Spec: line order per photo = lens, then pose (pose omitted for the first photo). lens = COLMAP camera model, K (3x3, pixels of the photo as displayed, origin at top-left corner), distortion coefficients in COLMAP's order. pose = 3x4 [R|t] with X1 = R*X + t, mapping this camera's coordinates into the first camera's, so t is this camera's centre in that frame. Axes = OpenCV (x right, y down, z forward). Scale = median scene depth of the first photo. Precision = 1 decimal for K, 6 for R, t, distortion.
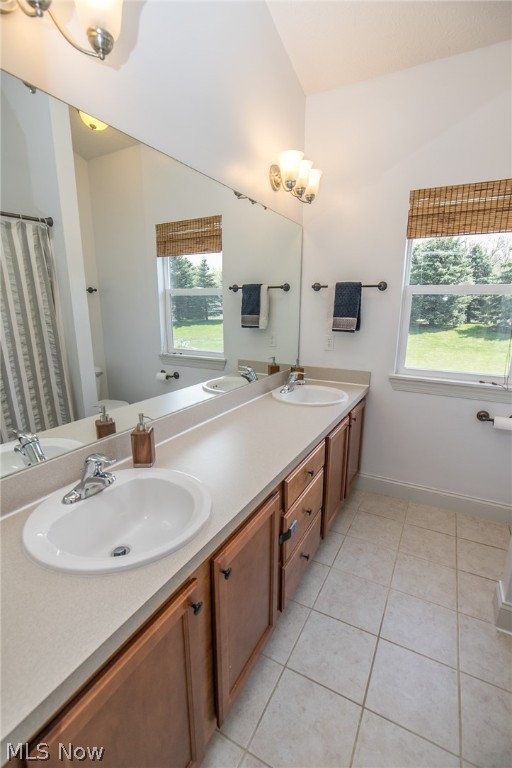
lens RADIAL K [[347.3, 0, 257.7], [0, 347.3, 388.0], [0, 0, 1]] dist [-0.019960, 0.005253]
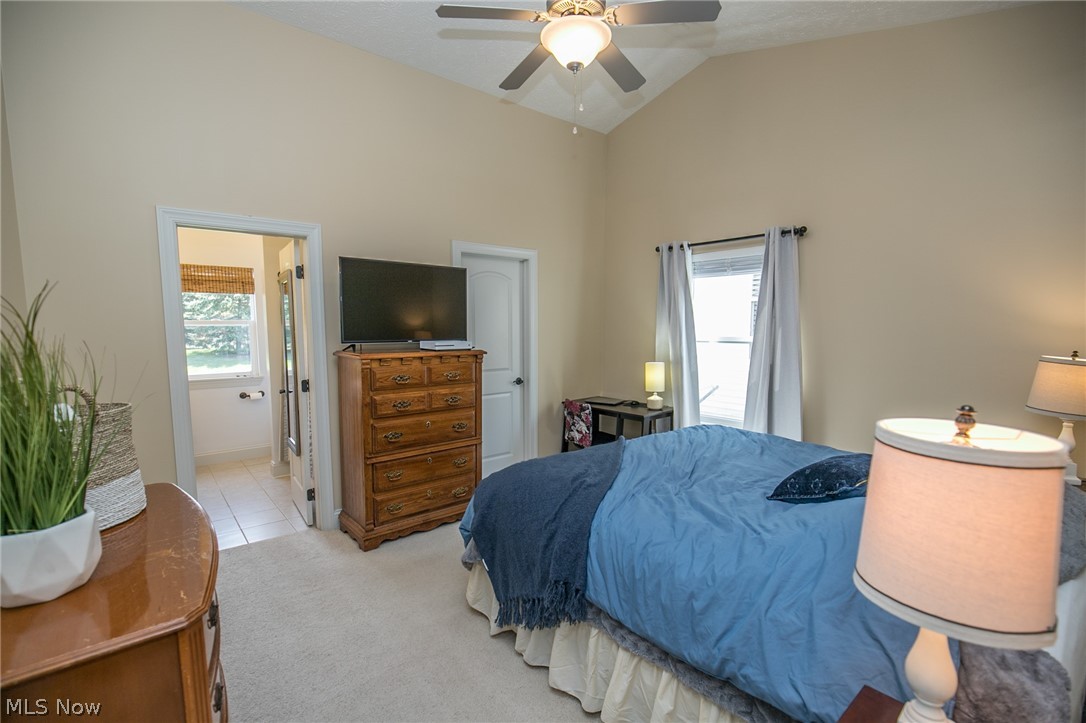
lens RADIAL K [[491.1, 0, 547.2], [0, 491.1, 366.0], [0, 0, 1]] dist [-0.019960, 0.005253]
pose [[0.361032, -0.087409, 0.928448, -0.118496], [0.224543, 0.974454, 0.004425, 0.030342], [-0.905117, 0.206879, 0.371436, -0.148004]]
